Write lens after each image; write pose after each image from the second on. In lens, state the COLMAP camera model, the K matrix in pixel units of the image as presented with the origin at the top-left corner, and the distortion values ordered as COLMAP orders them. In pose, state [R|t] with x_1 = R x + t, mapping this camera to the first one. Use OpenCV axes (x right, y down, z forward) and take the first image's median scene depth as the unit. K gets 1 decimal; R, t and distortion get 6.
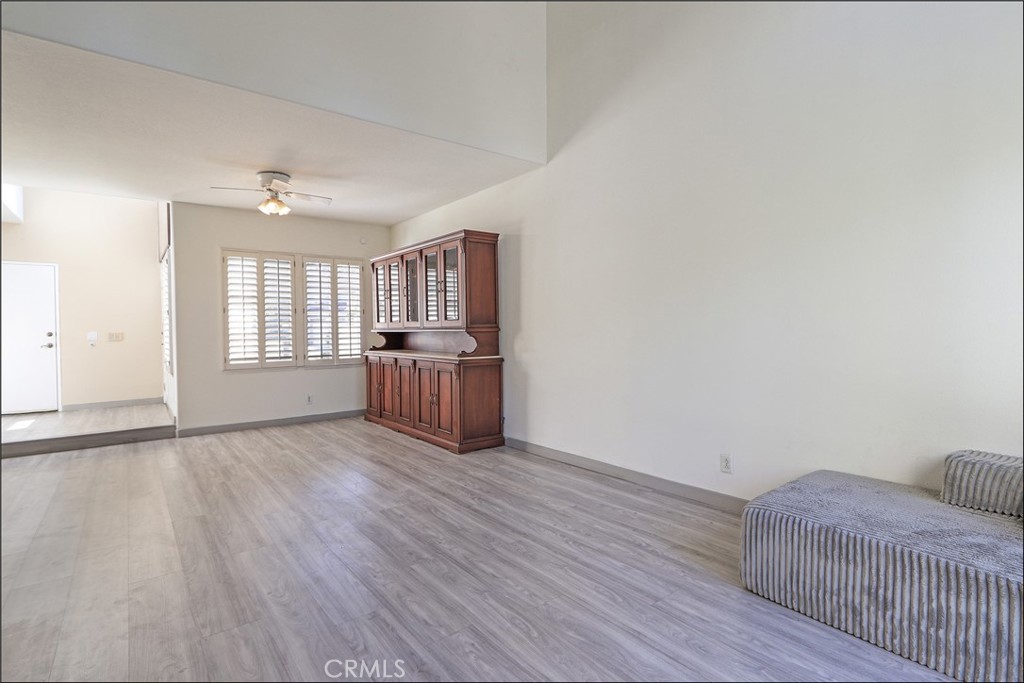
lens RADIAL K [[489.8, 0, 502.3], [0, 489.8, 336.4], [0, 0, 1]] dist [-0.019931, 0.003902]
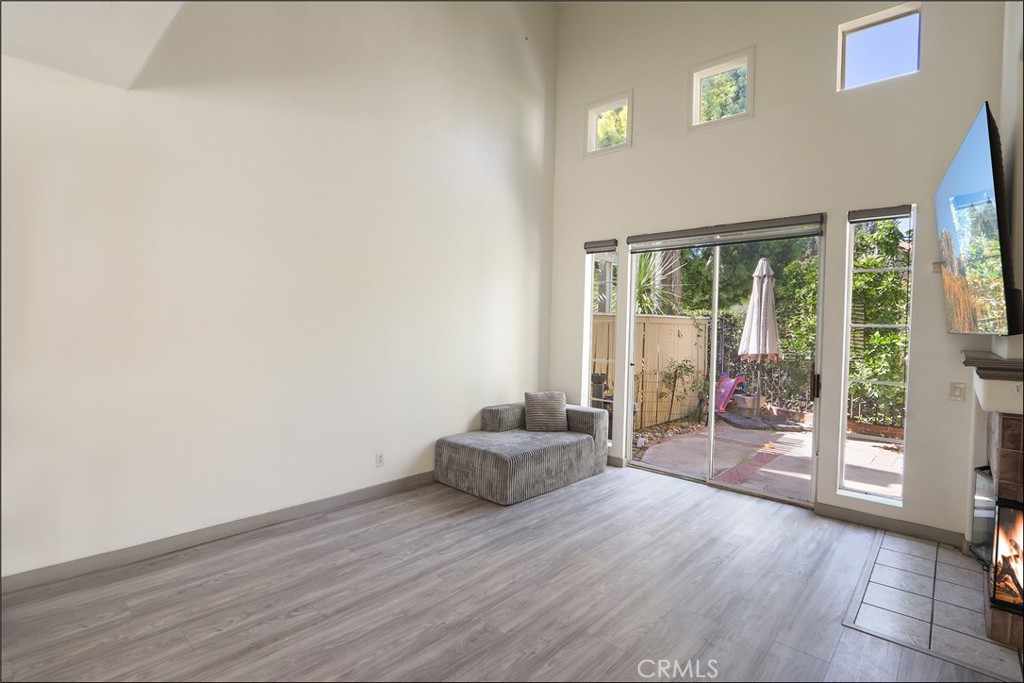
lens RADIAL K [[489.8, 0, 506.7], [0, 489.8, 338.9], [0, 0, 1]] dist [-0.019931, 0.003902]
pose [[-0.167851, -0.018749, 0.985634, -0.817311], [-0.008939, 0.999807, 0.017497, -0.074143], [-0.985772, -0.005873, -0.167986, 0.870836]]
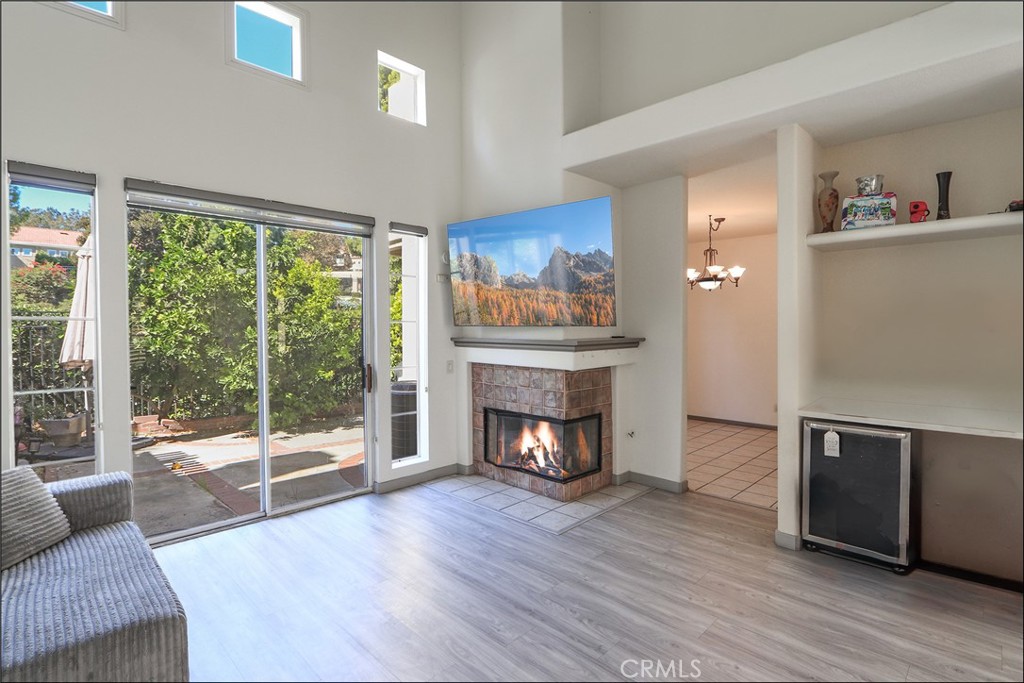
lens RADIAL K [[489.8, 0, 510.6], [0, 489.8, 334.6], [0, 0, 1]] dist [-0.019931, 0.003902]
pose [[-0.991992, 0.015671, -0.125322, 0.021697], [0.012309, 0.999544, 0.027558, -0.088985], [0.125697, 0.025795, -0.991733, 1.244447]]
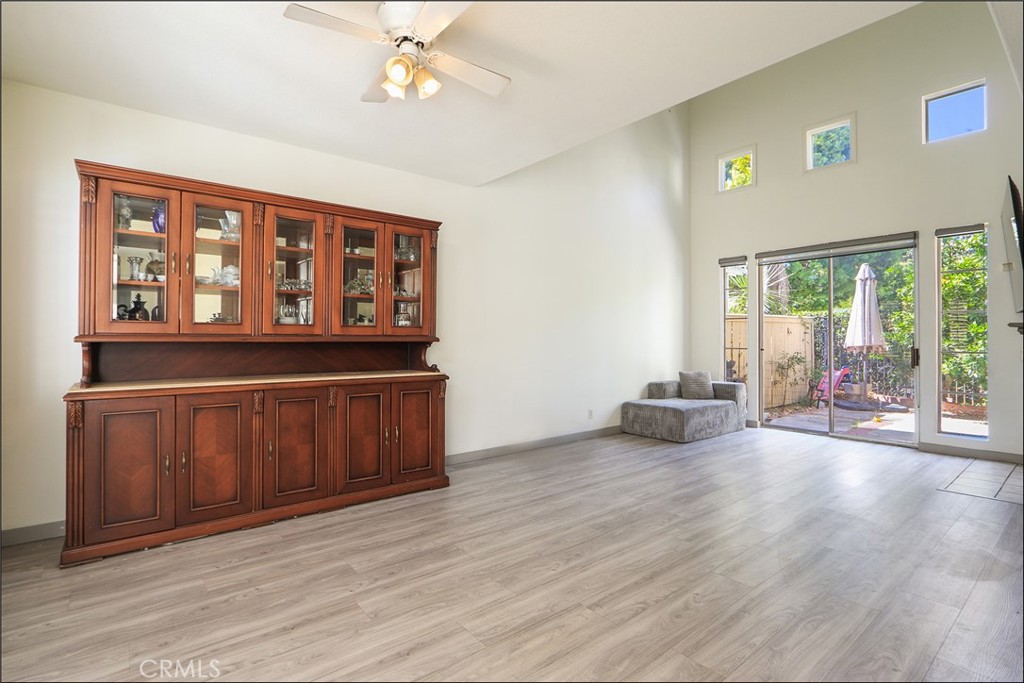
lens RADIAL K [[489.8, 0, 503.8], [0, 489.8, 338.9], [0, 0, 1]] dist [-0.019931, 0.003902]
pose [[-0.018910, 0.013431, 0.999731, -1.360548], [0.011969, 0.999841, -0.013207, -0.001801], [-0.999750, 0.011716, -0.019068, 1.326706]]
